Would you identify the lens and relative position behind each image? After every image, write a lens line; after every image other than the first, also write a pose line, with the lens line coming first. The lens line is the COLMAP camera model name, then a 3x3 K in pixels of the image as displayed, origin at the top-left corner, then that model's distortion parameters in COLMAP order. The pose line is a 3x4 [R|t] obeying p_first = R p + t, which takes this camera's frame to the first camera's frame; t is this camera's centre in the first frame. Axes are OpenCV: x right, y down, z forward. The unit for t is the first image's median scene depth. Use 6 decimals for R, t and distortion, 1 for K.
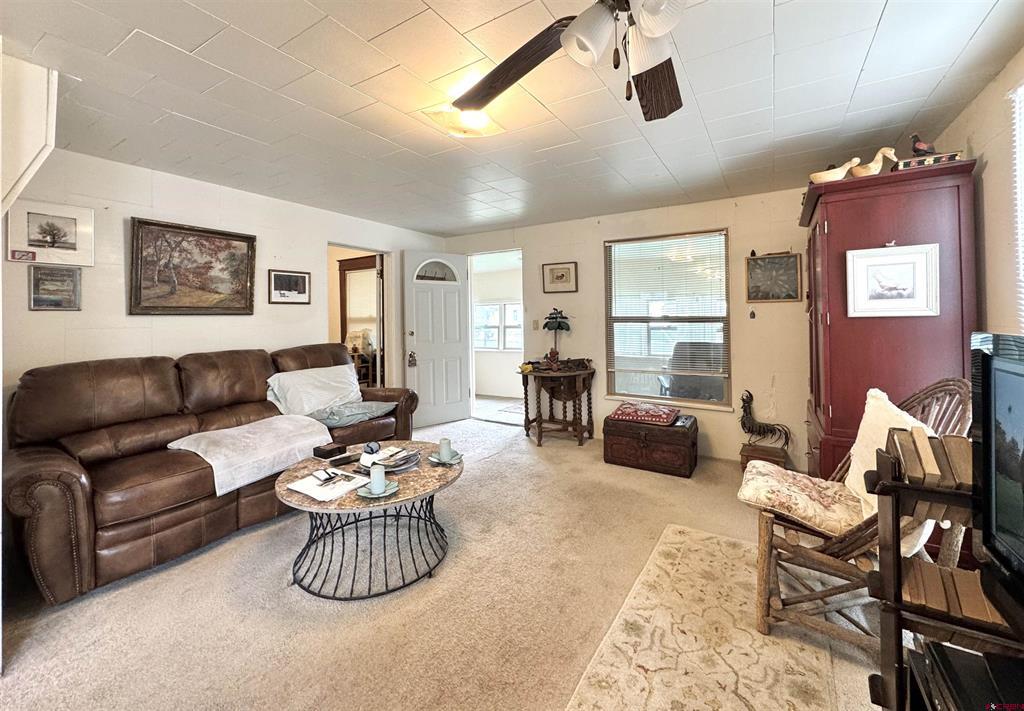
lens RADIAL K [[418.1, 0, 514.1], [0, 418.1, 317.0], [0, 0, 1]] dist [-0.000655, -0.000009]
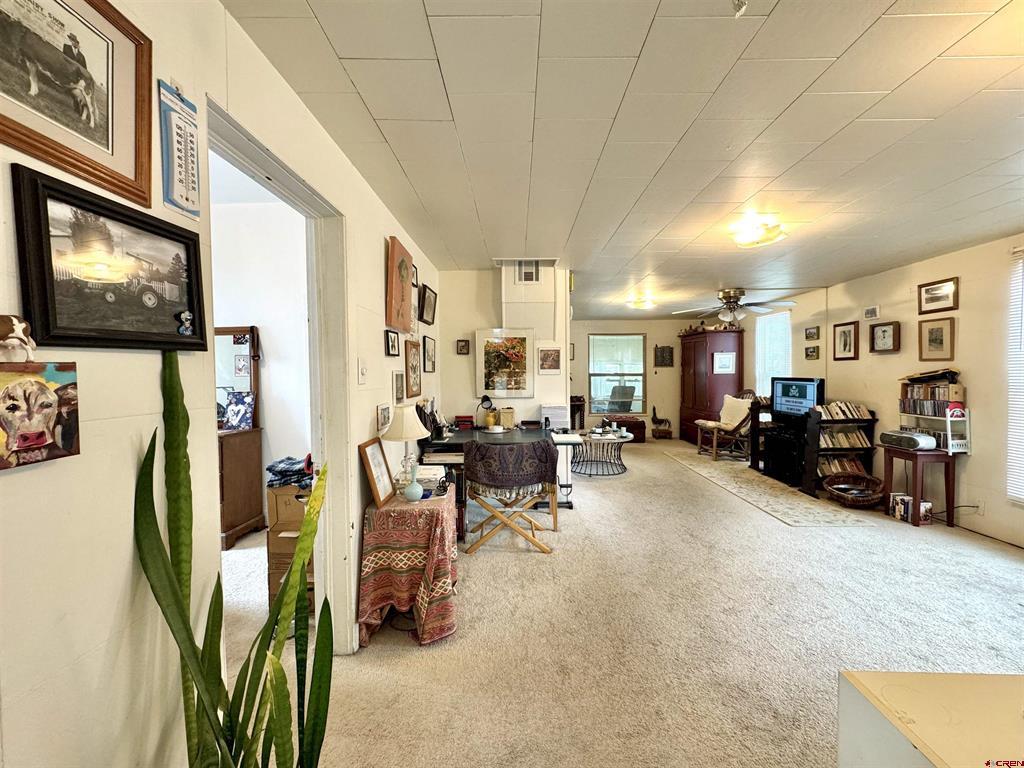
lens RADIAL K [[407.6, 0, 512.0], [0, 407.6, 384.0], [0, 0, 1]] dist [-0.002425, -0.000212]
pose [[0.855203, -0.014399, 0.518094, -1.486576], [0.000135, 0.999620, 0.027559, -0.005172], [-0.518294, -0.023499, 0.854880, -0.590798]]
